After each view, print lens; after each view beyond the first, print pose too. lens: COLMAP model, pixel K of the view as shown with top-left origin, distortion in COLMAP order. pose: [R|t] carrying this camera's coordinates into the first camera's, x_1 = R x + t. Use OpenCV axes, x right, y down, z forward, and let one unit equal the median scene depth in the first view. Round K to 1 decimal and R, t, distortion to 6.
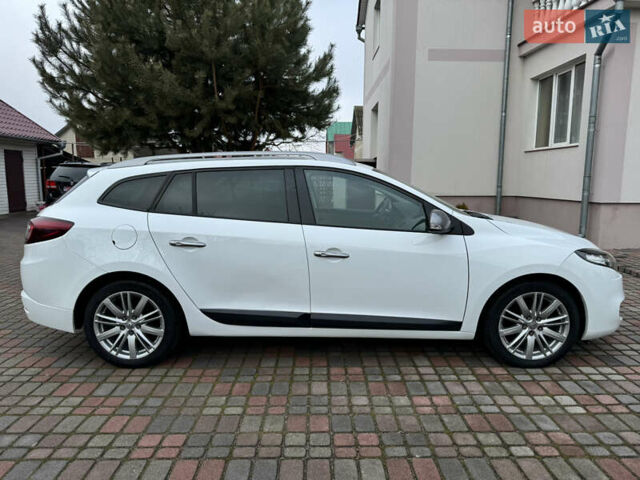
lens RADIAL K [[450.2, 0, 312.8], [0, 450.2, 250.7], [0, 0, 1]] dist [0.022849, -0.025780]
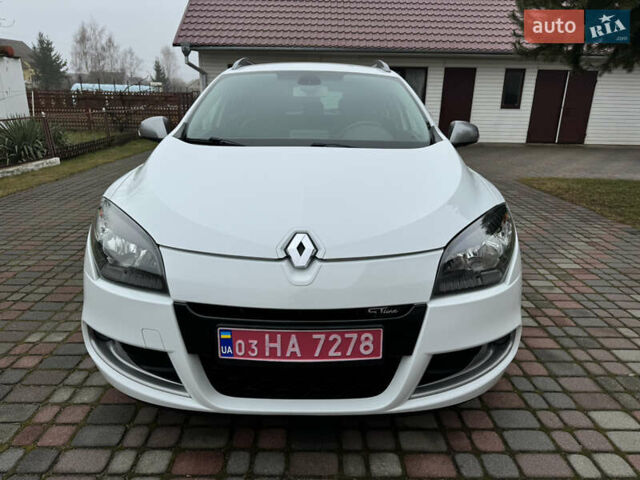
lens RADIAL K [[450.2, 0, 319.4], [0, 450.2, 244.9], [0, 0, 1]] dist [0.022849, -0.025780]
pose [[0.013875, 0.309097, -0.950929, 1.216262], [-0.183527, 0.935652, 0.301453, -0.179396], [0.982917, 0.170338, 0.069709, 1.273989]]
